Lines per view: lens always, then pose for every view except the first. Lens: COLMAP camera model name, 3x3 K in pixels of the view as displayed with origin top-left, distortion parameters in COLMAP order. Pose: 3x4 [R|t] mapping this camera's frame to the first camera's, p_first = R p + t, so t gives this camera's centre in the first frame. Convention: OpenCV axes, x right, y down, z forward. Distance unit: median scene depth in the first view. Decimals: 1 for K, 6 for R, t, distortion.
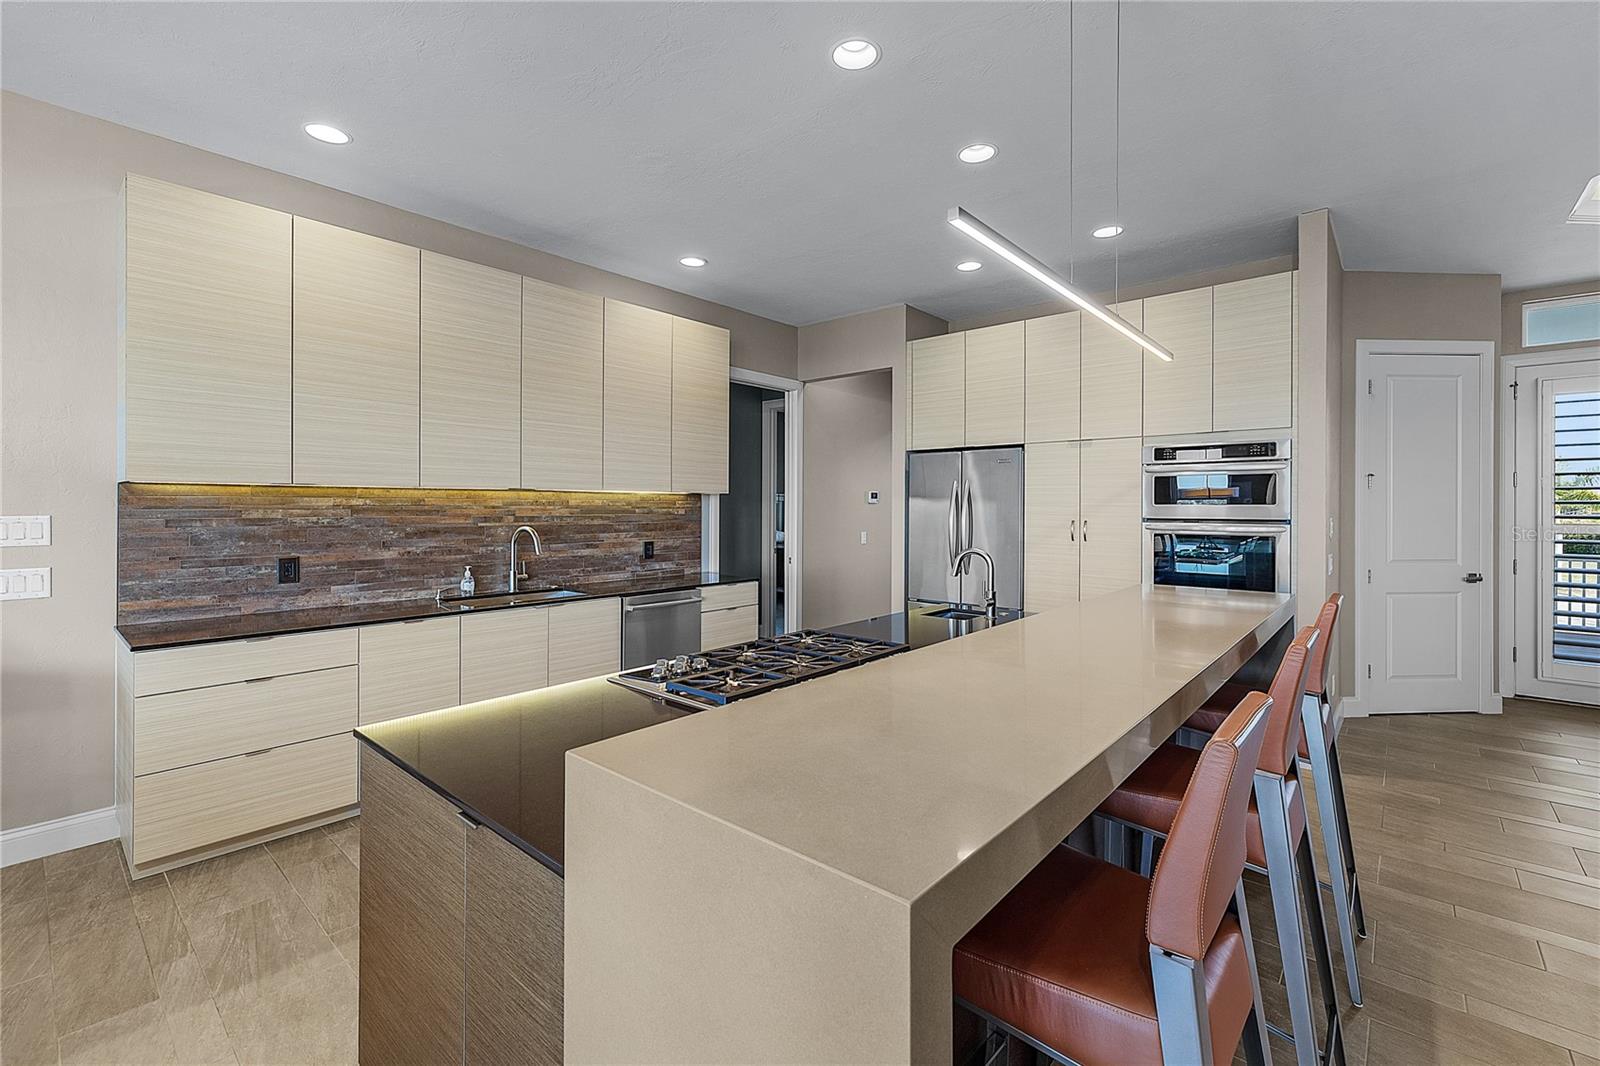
lens RADIAL K [[691.7, 0, 800.2], [0, 691.7, 500.7], [0, 0, 1]] dist [0.001555, 0.000430]
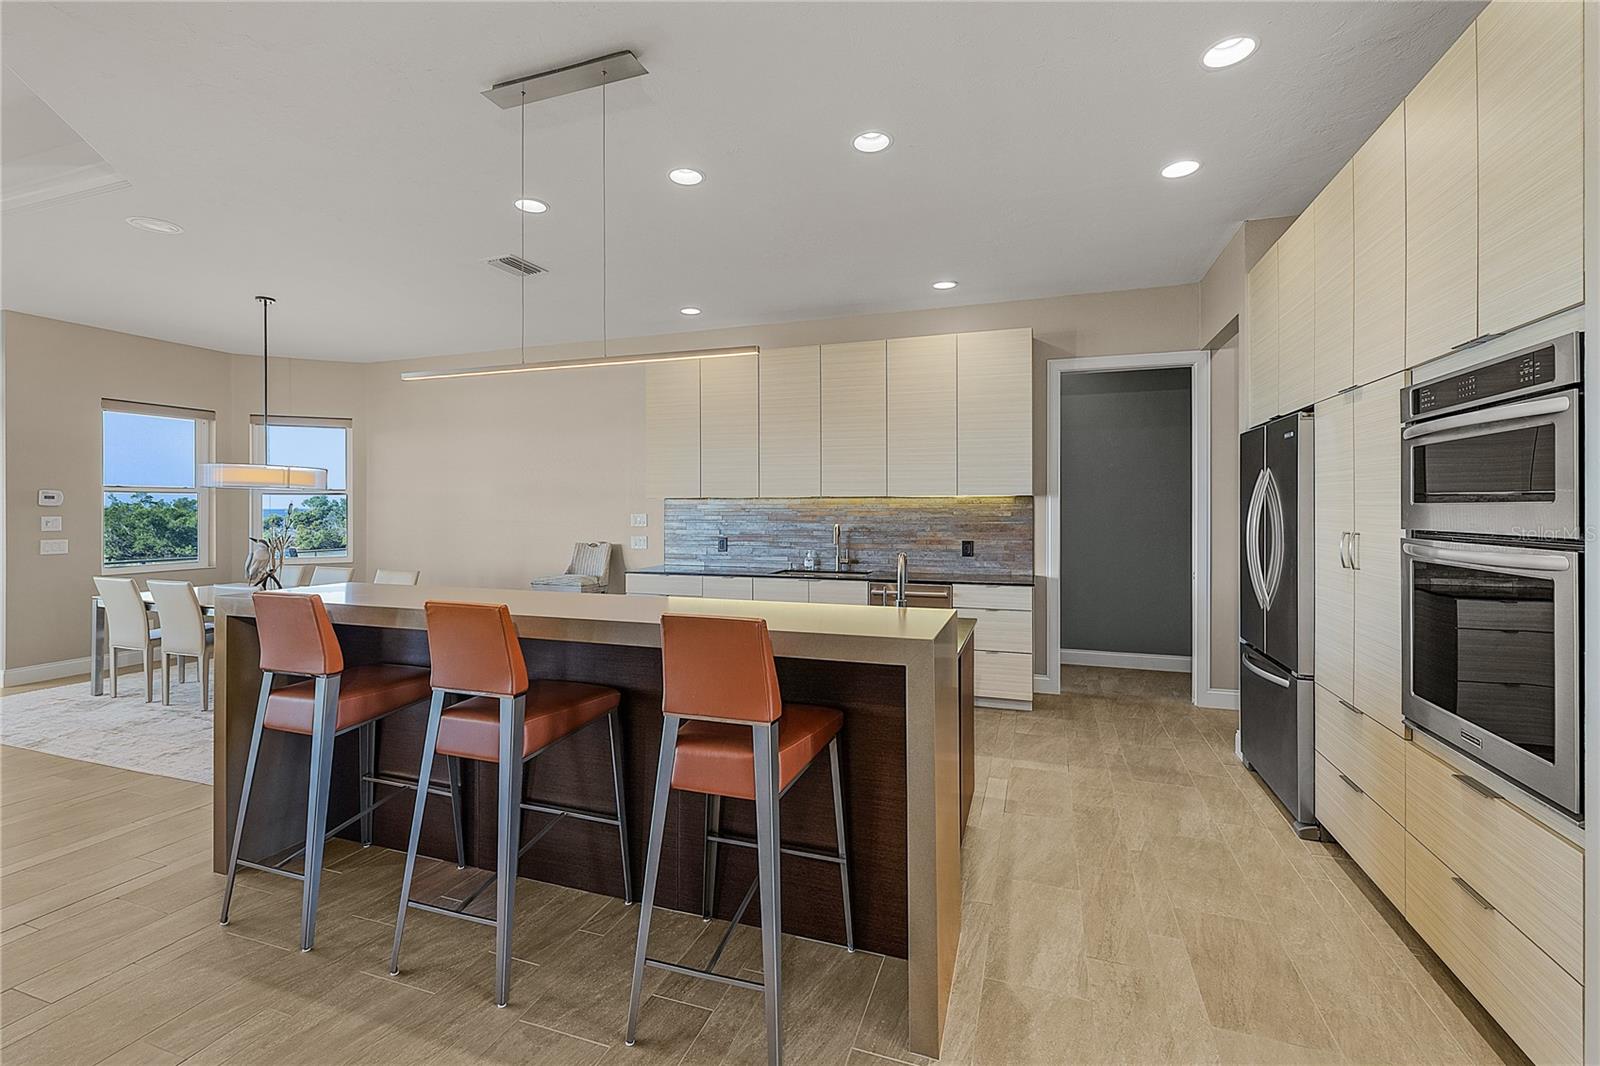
lens RADIAL K [[689.6, 0, 799.0], [0, 689.6, 511.8], [0, 0, 1]] dist [0.001806, 0.000714]
pose [[0.375850, 0.000314, -0.926681, 0.869385], [0.010271, 0.999937, 0.004505, 0.006415], [0.926624, -0.011211, 0.375823, 0.427121]]
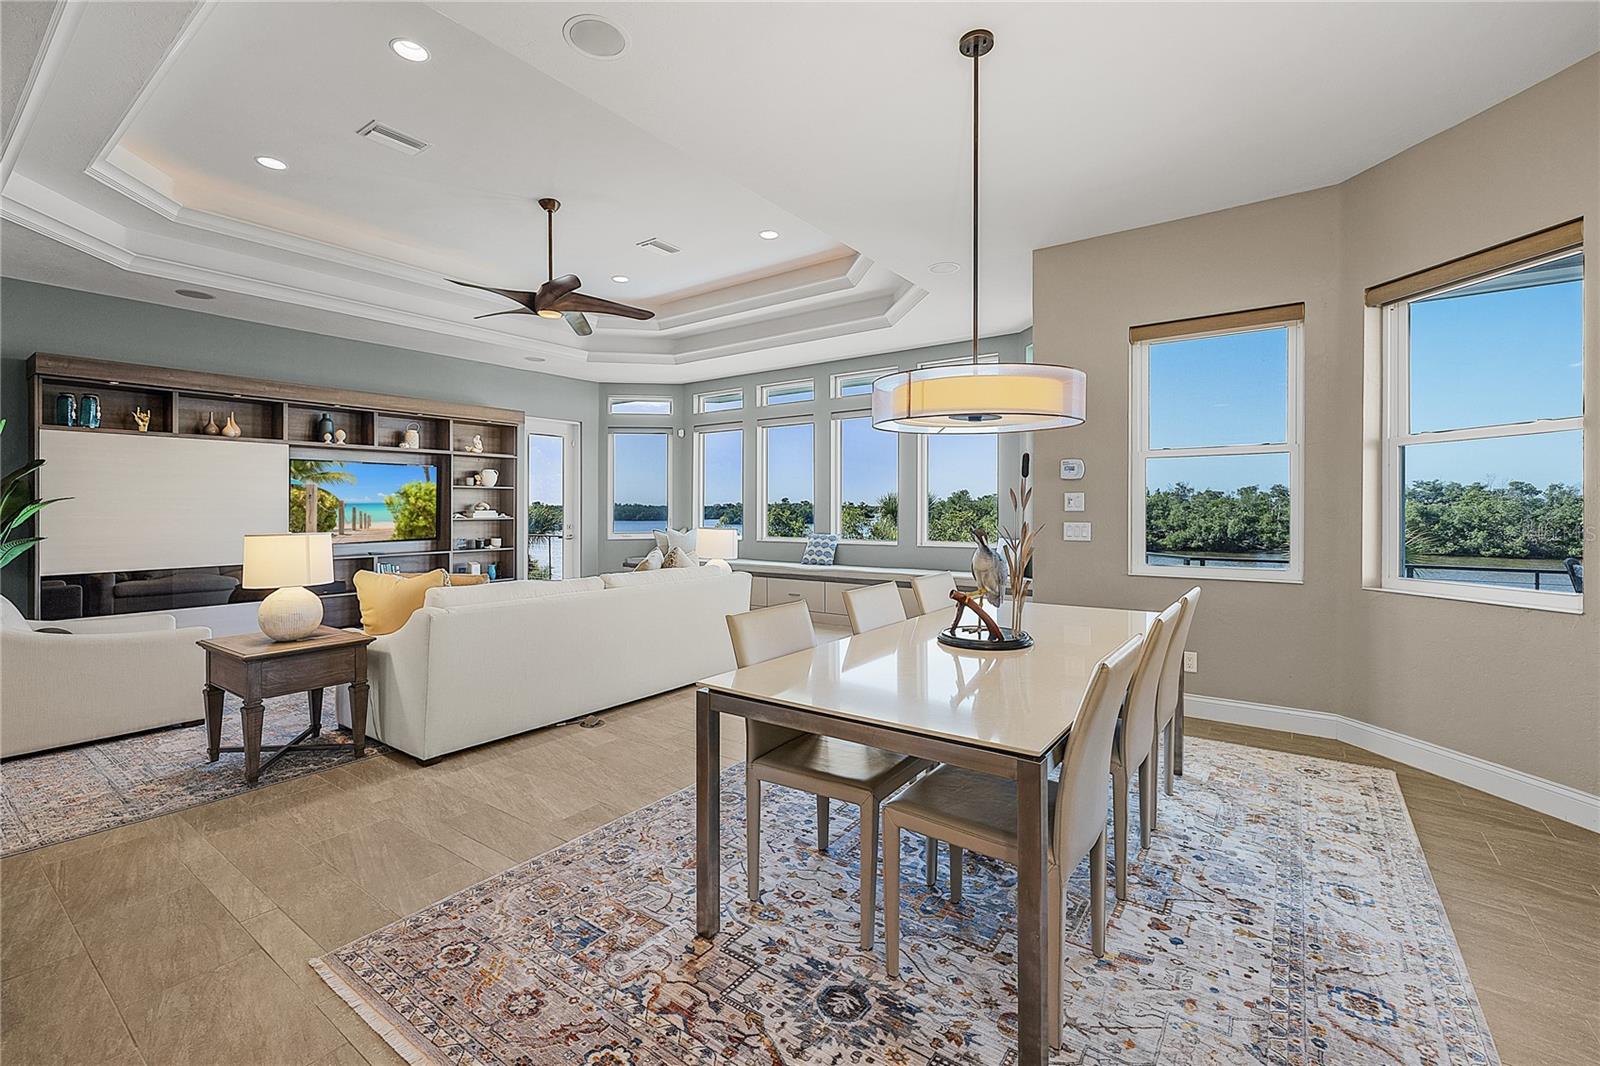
lens RADIAL K [[689.6, 0, 799.0], [0, 689.6, 511.8], [0, 0, 1]] dist [0.001806, 0.000714]
pose [[-0.995539, 0.001055, -0.094348, -0.507742], [0.001276, 0.999997, -0.002273, 0.040245], [0.094345, -0.002383, -0.995537, 0.610964]]
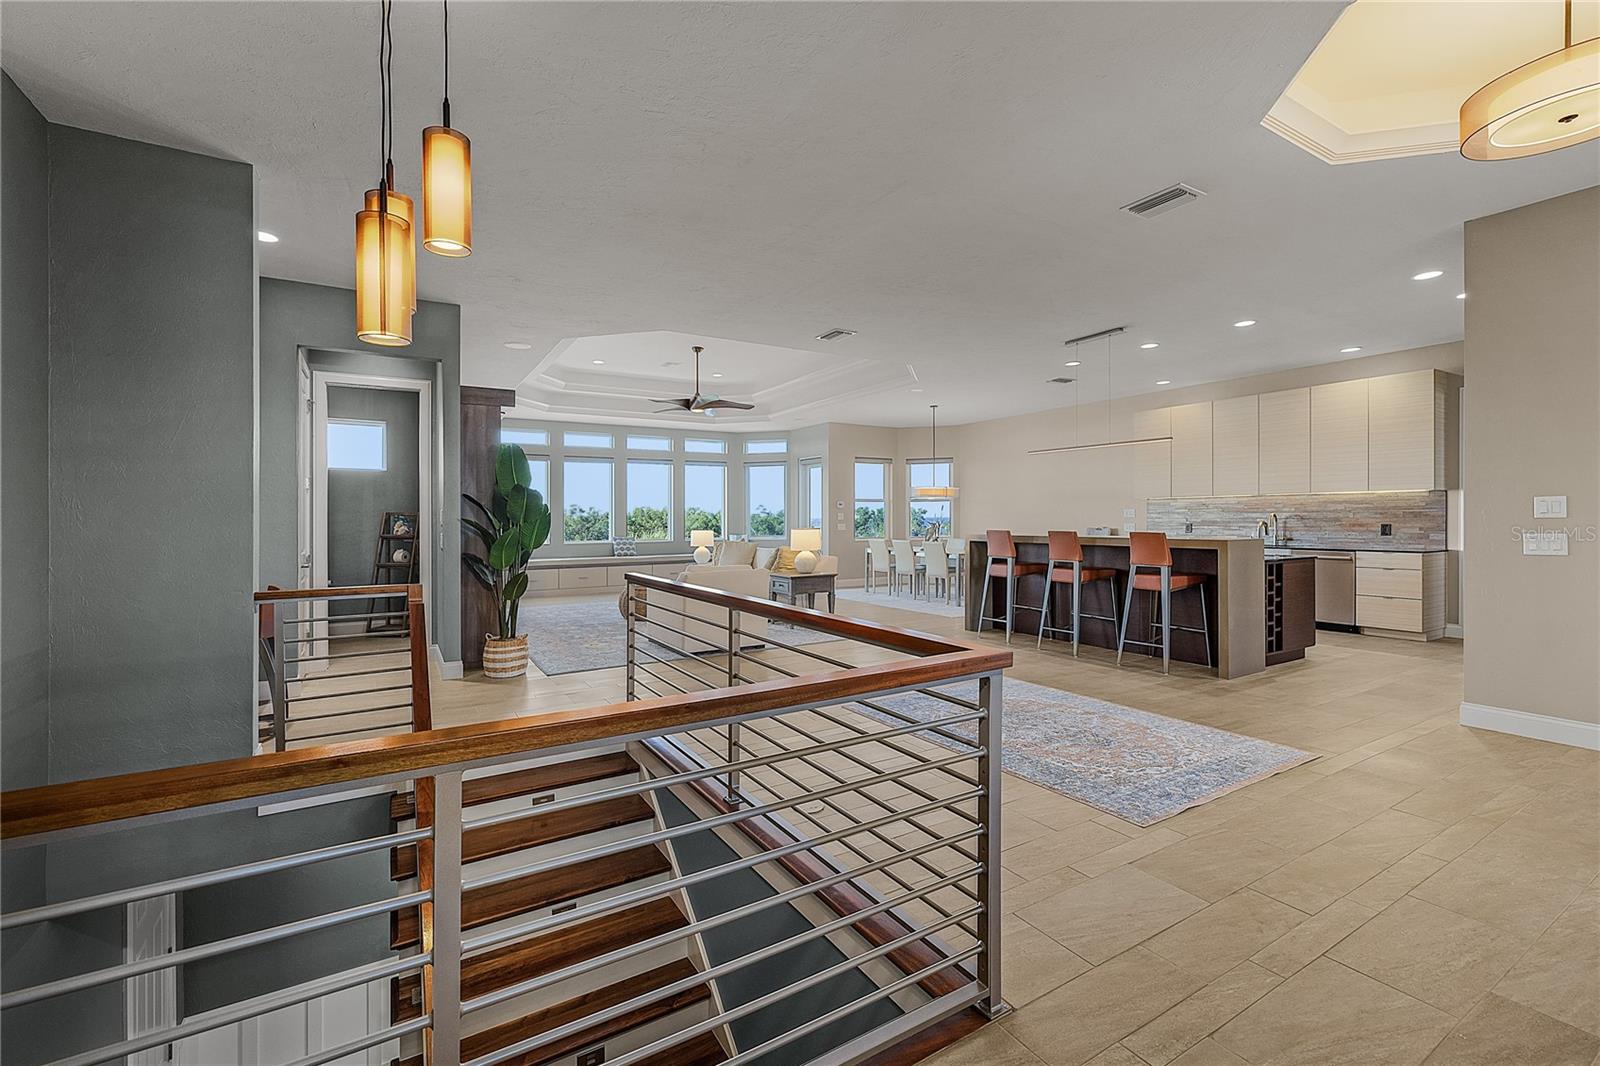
lens RADIAL K [[684.9, 0, 798.2], [0, 684.9, 521.8], [0, 0, 1]] dist [0.002965, 0.000342]
pose [[-0.301416, 0.003478, -0.953486, 2.006832], [0.013896, 0.999903, -0.000746, 0.046334], [0.953391, -0.013474, -0.301436, 0.283588]]
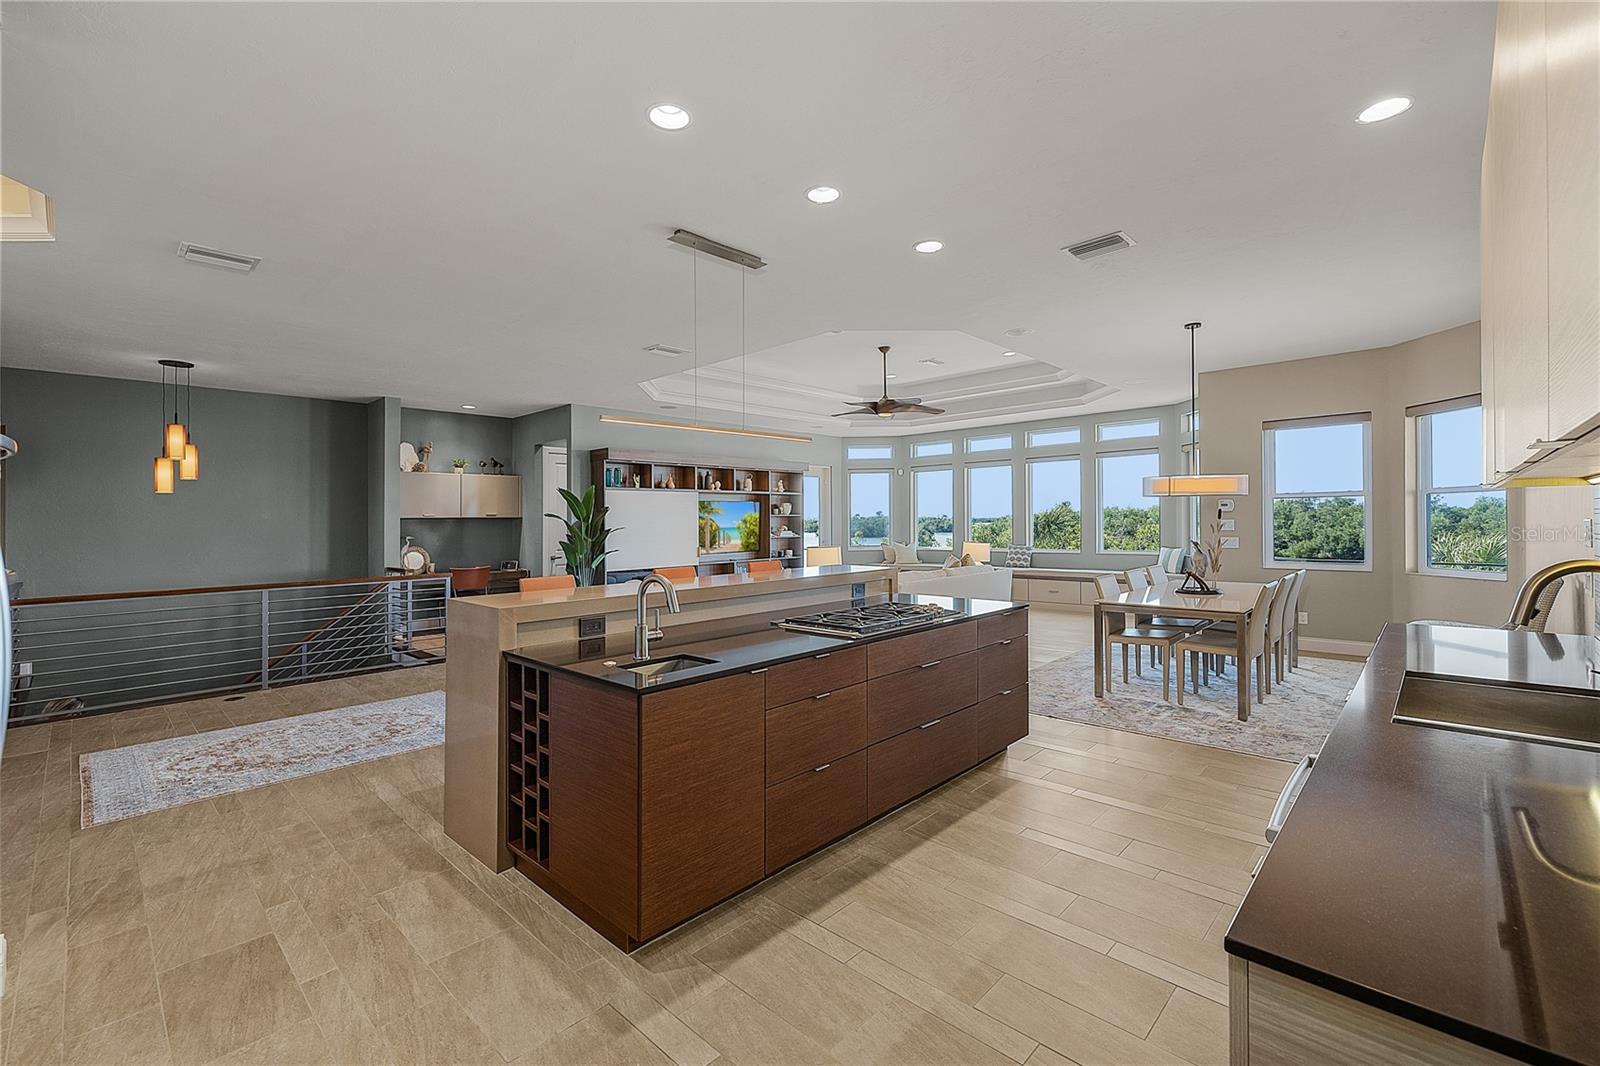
lens RADIAL K [[684.9, 0, 798.2], [0, 684.9, 521.8], [0, 0, 1]] dist [0.002965, 0.000342]
pose [[-0.999225, 0.011748, 0.037575, 0.044912], [0.011469, 0.999905, -0.007626, 0.013902], [-0.037661, -0.007189, -0.999265, 1.456516]]
